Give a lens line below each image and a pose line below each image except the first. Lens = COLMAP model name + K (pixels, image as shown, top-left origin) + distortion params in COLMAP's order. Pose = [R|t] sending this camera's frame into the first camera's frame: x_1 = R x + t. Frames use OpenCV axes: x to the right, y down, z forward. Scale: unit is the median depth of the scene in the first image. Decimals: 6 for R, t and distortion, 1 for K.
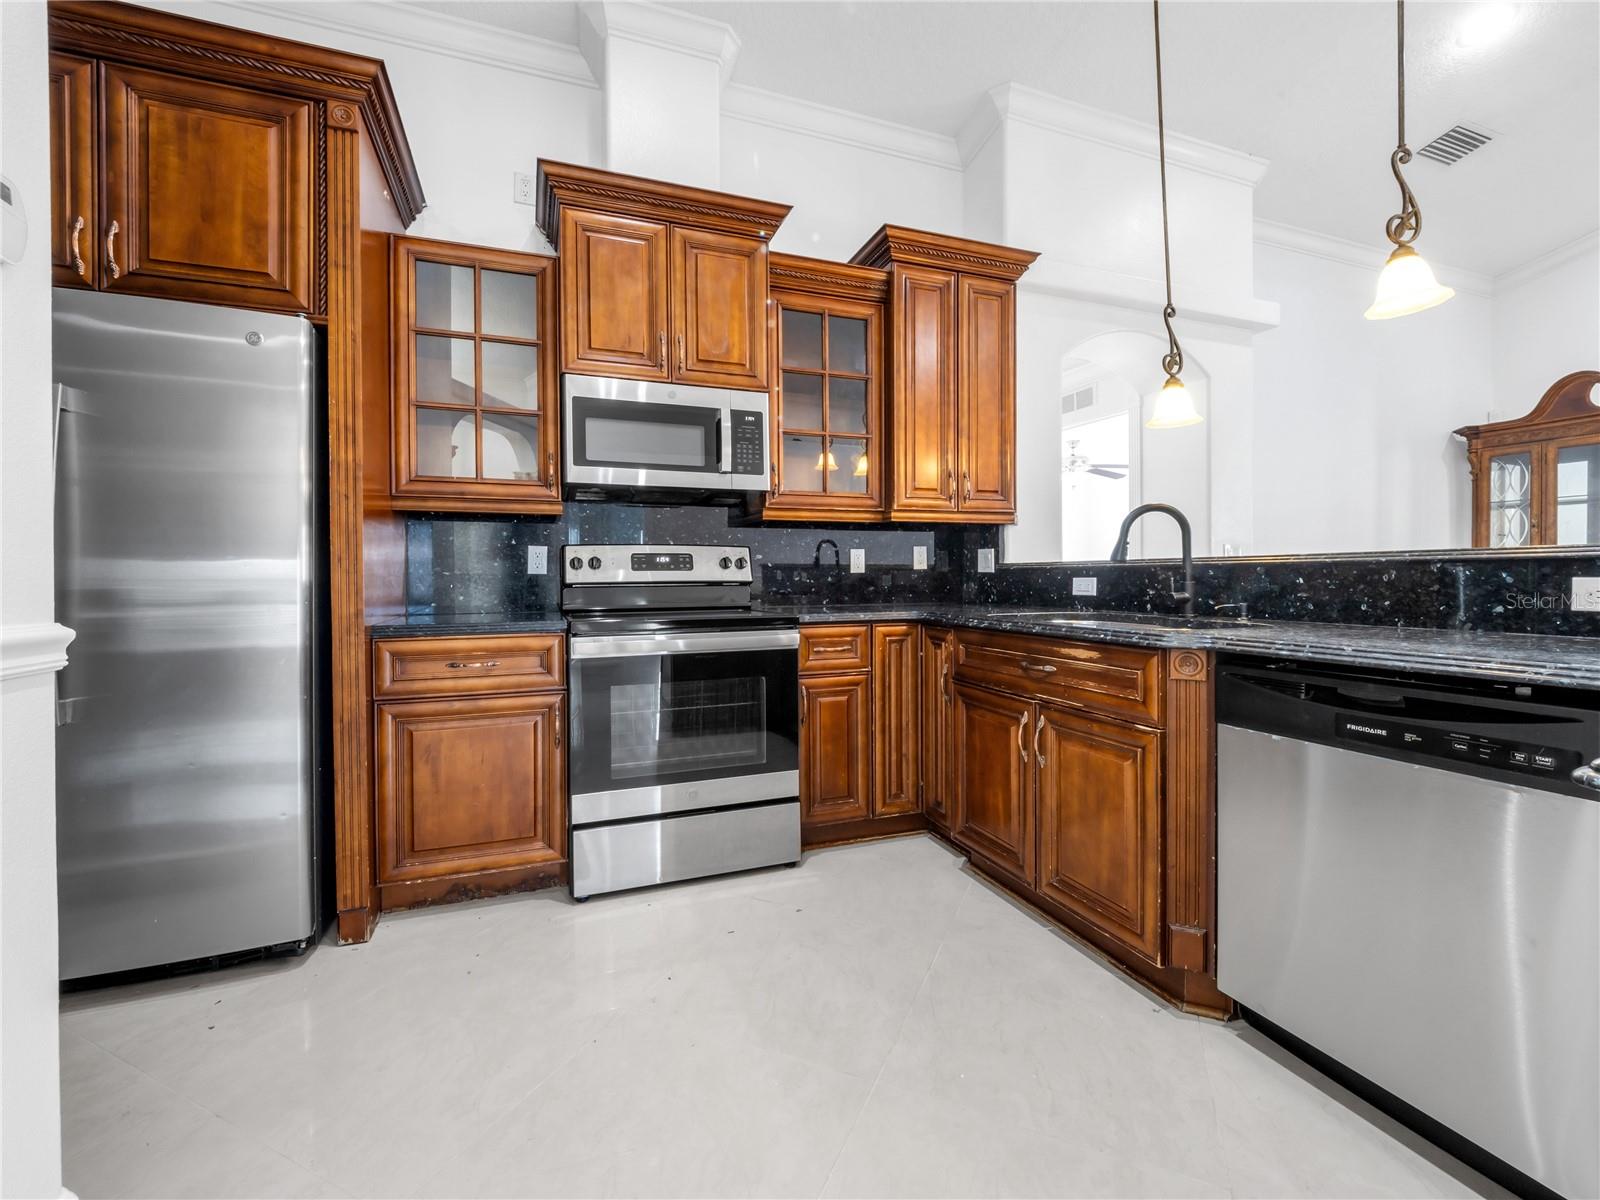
lens RADIAL K [[648.4, 0, 718.5], [0, 648.4, 591.7], [0, 0, 1]] dist [-0.019341, 0.000026]
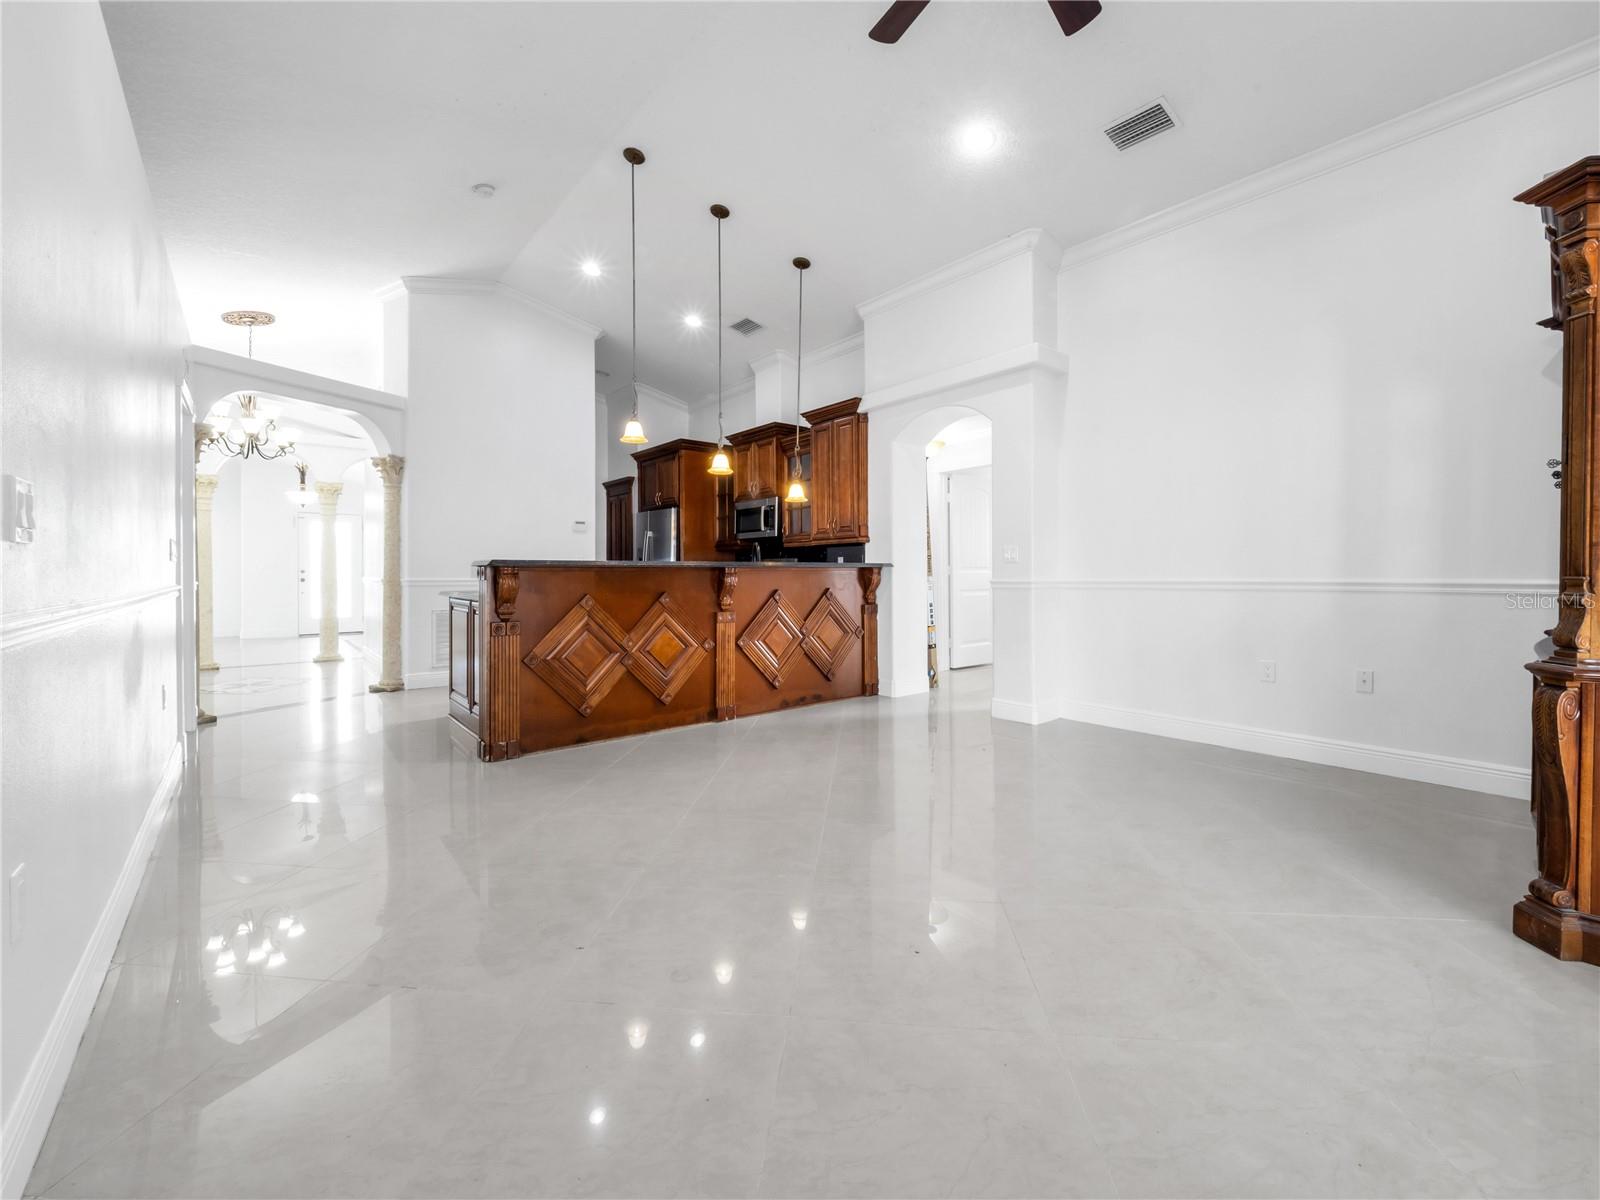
lens RADIAL K [[664.0, 0, 794.2], [0, 664.0, 577.3], [0, 0, 1]] dist [-0.001014, -0.000249]
pose [[0.340121, 0.008325, -0.940345, 2.480321], [-0.020046, 0.999798, 0.001601, -0.008256], [0.940168, 0.018306, 0.340219, 0.211653]]
